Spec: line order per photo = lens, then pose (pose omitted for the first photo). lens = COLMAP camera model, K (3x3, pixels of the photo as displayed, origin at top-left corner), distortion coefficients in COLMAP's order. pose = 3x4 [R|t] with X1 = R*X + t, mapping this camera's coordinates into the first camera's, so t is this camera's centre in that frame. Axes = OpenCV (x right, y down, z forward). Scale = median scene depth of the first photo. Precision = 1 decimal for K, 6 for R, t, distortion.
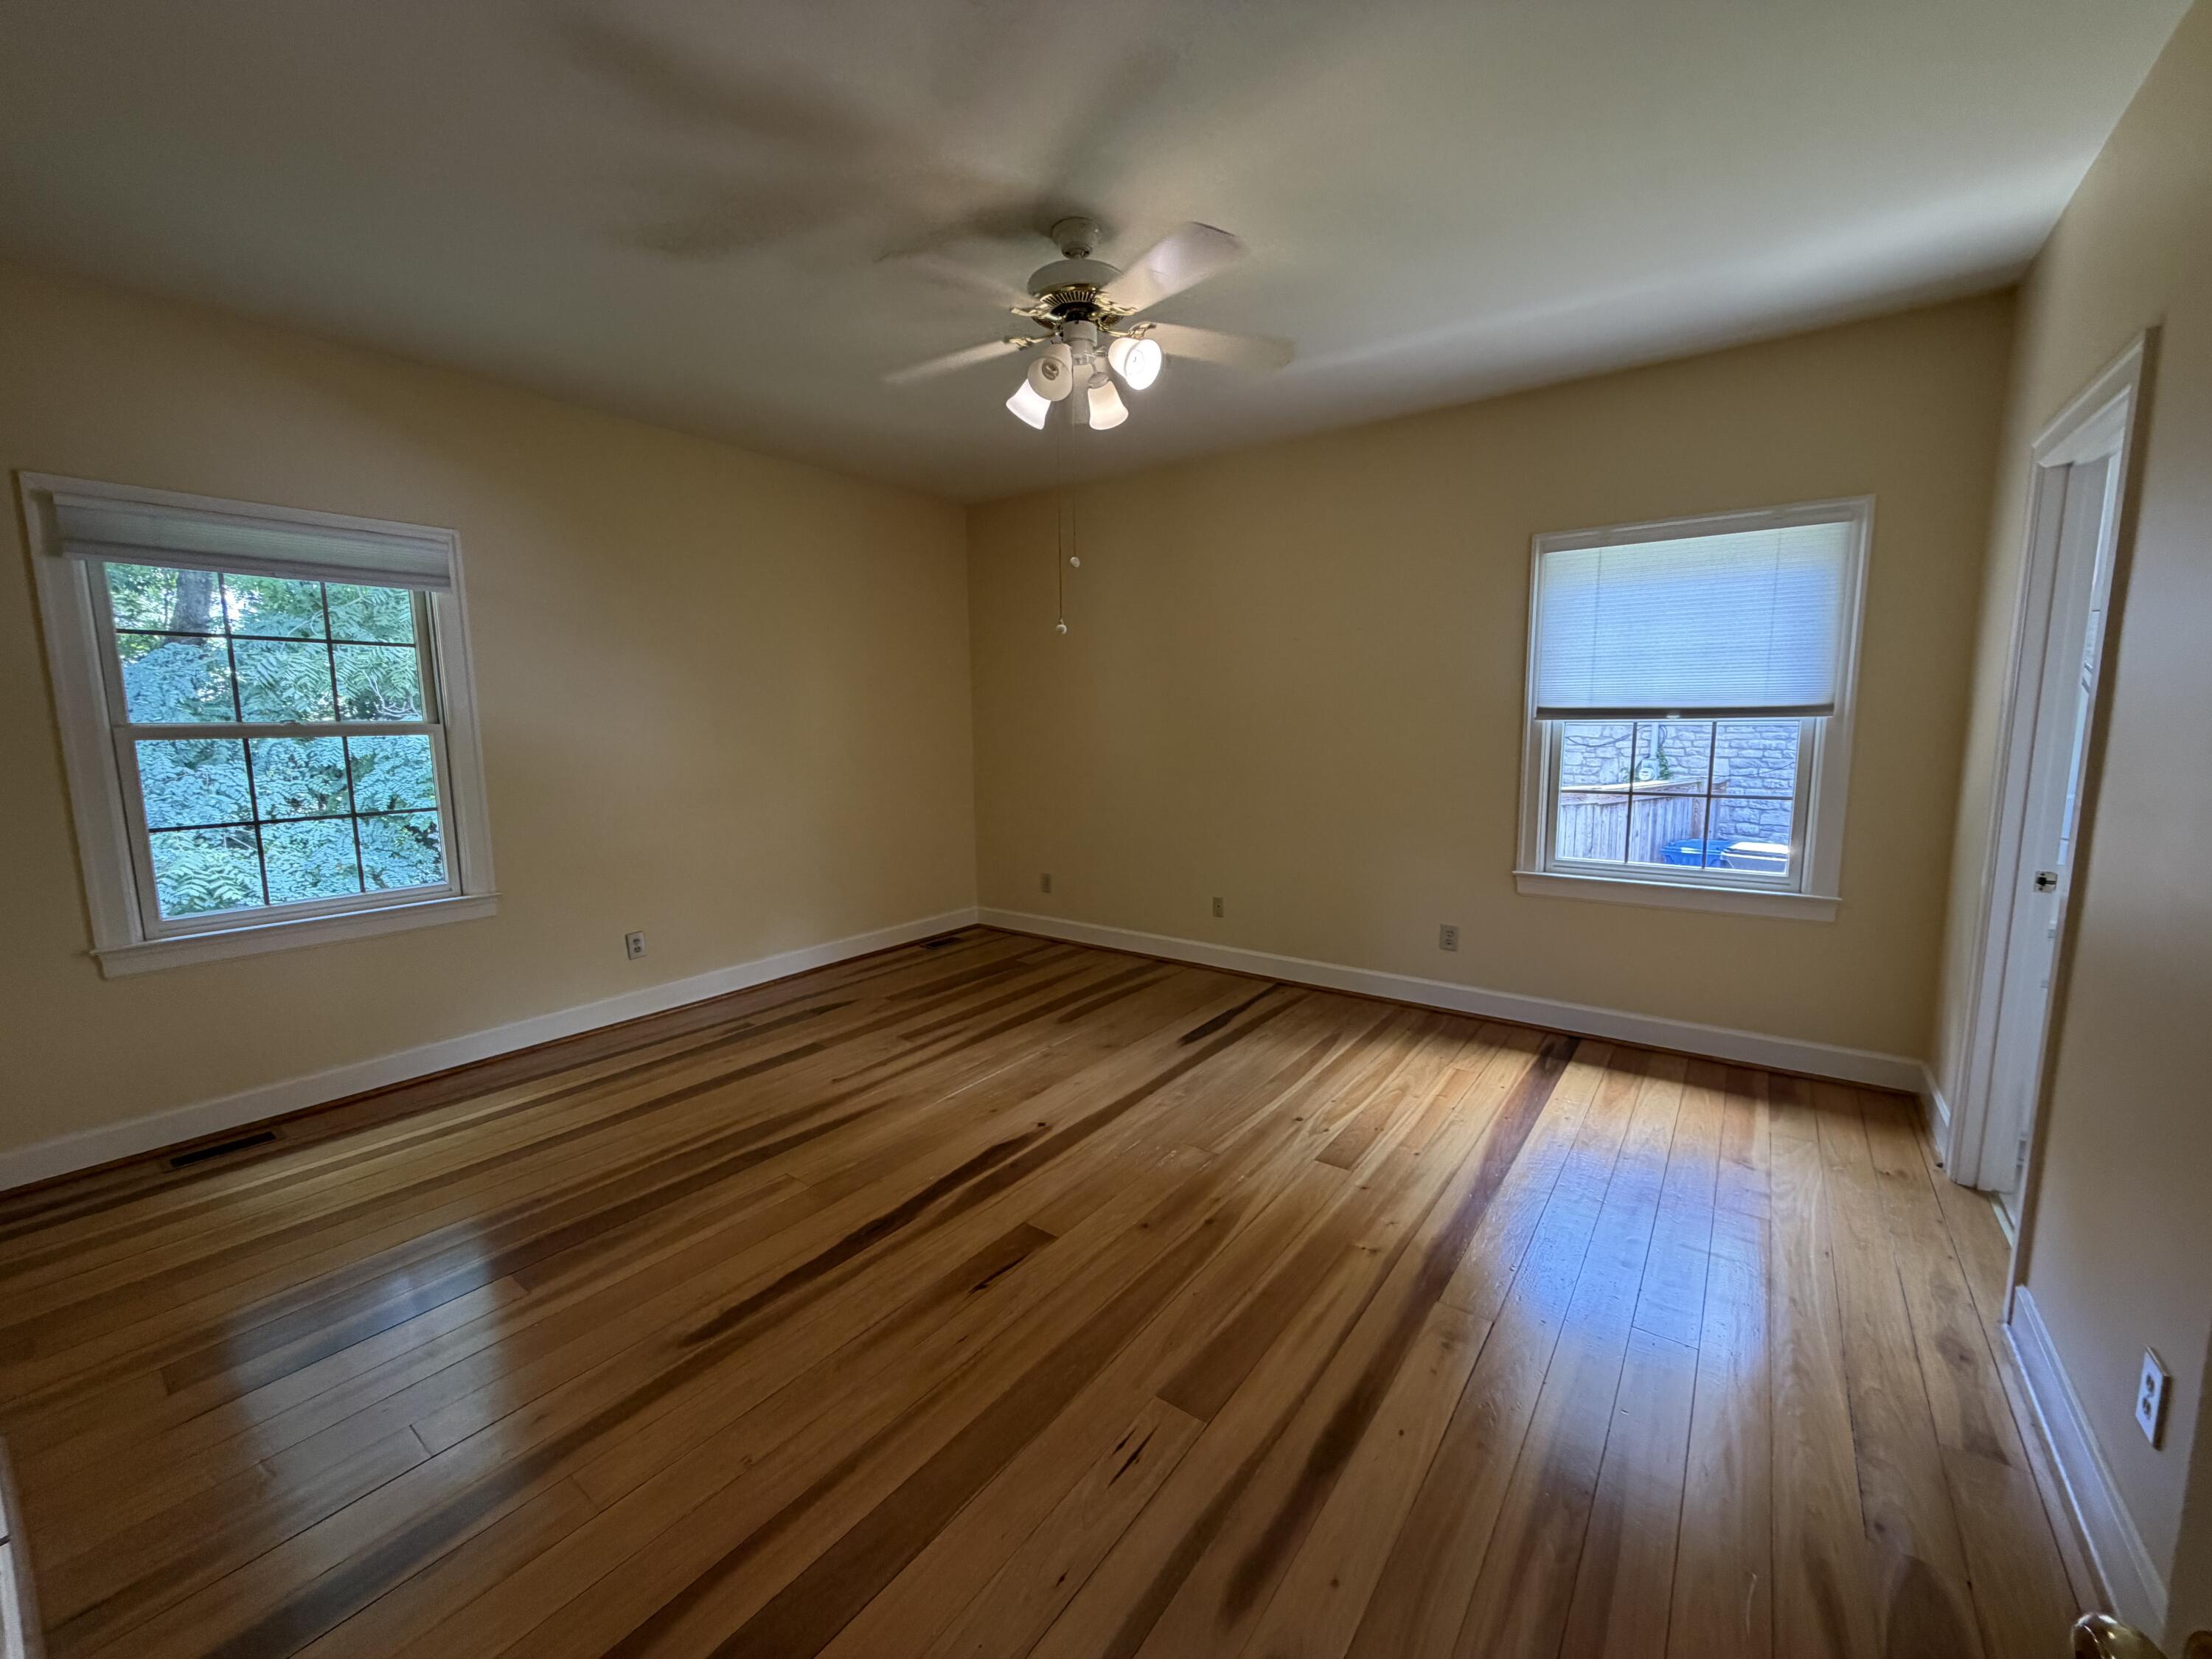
lens RADIAL K [[881.6, 0, 1108.5], [0, 881.6, 831.0], [0, 0, 1]] dist [-0.003365, 0.001076]
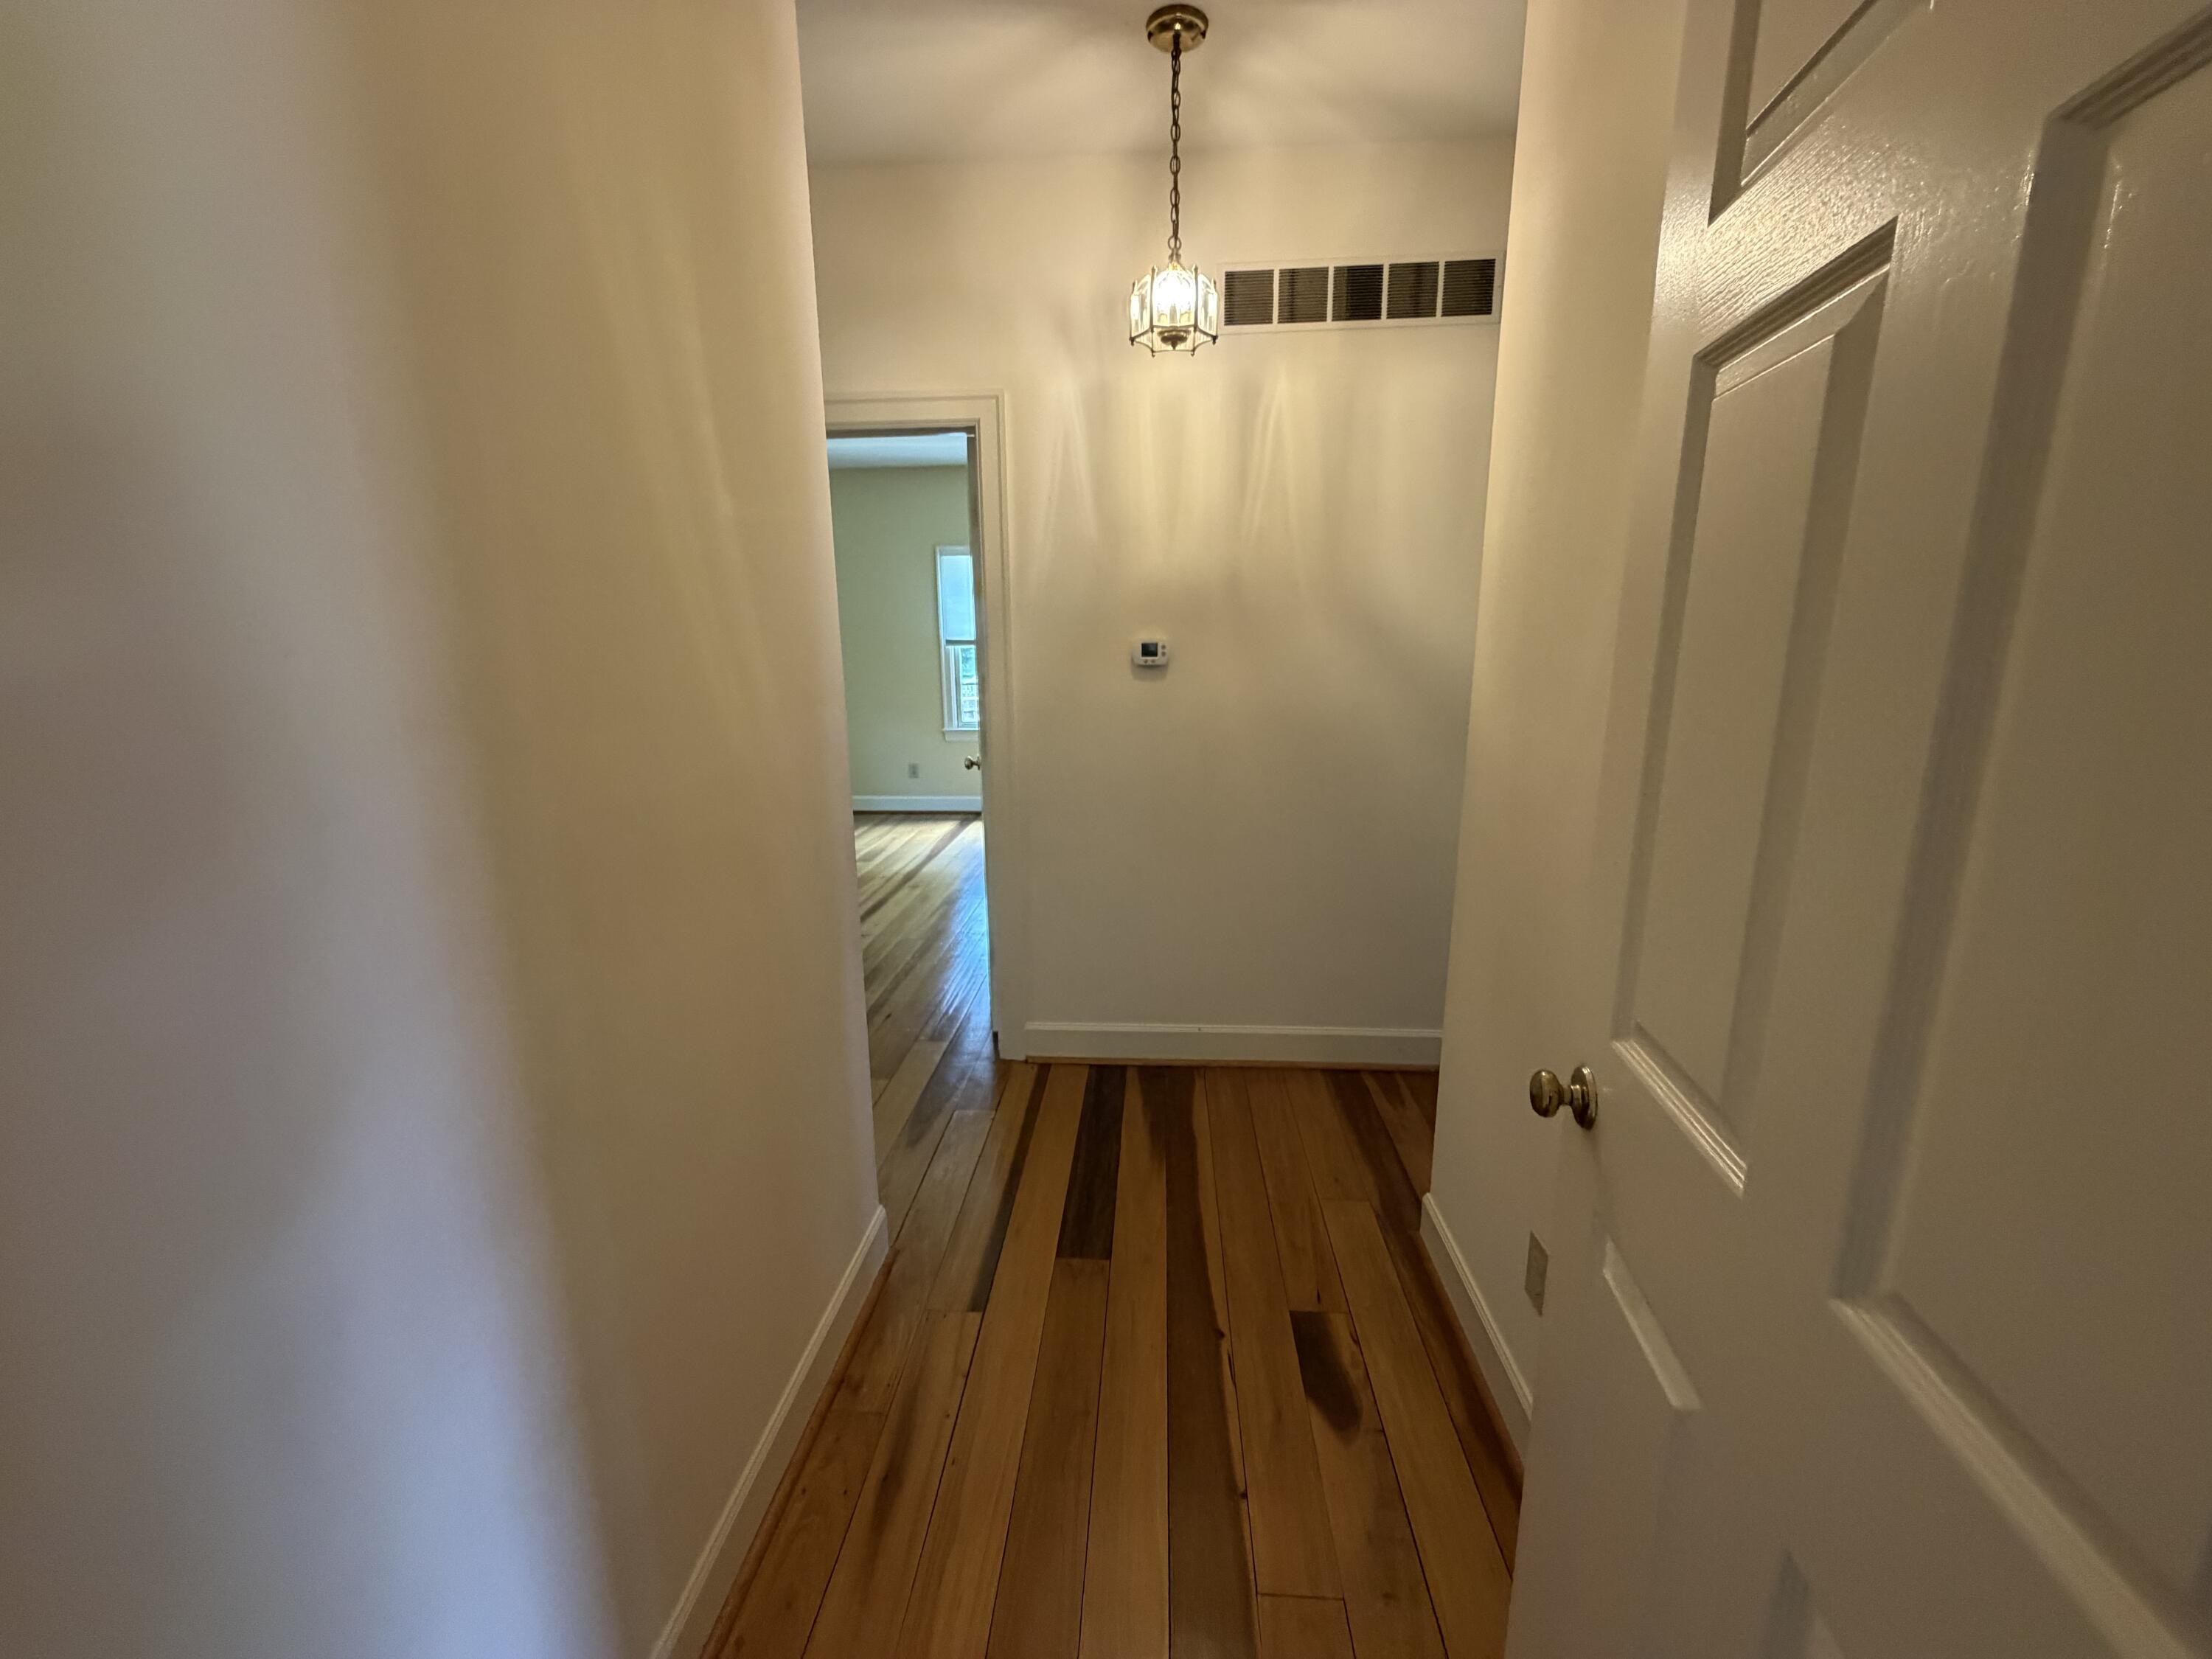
lens RADIAL K [[881.6, 0, 1106.3], [0, 881.6, 830.8], [0, 0, 1]] dist [-0.003365, 0.001076]
pose [[0.847438, -0.107326, 0.519932, -0.302289], [0.069566, 0.993357, 0.091667, 0.145061], [-0.526316, -0.041512, 0.849275, -0.978285]]
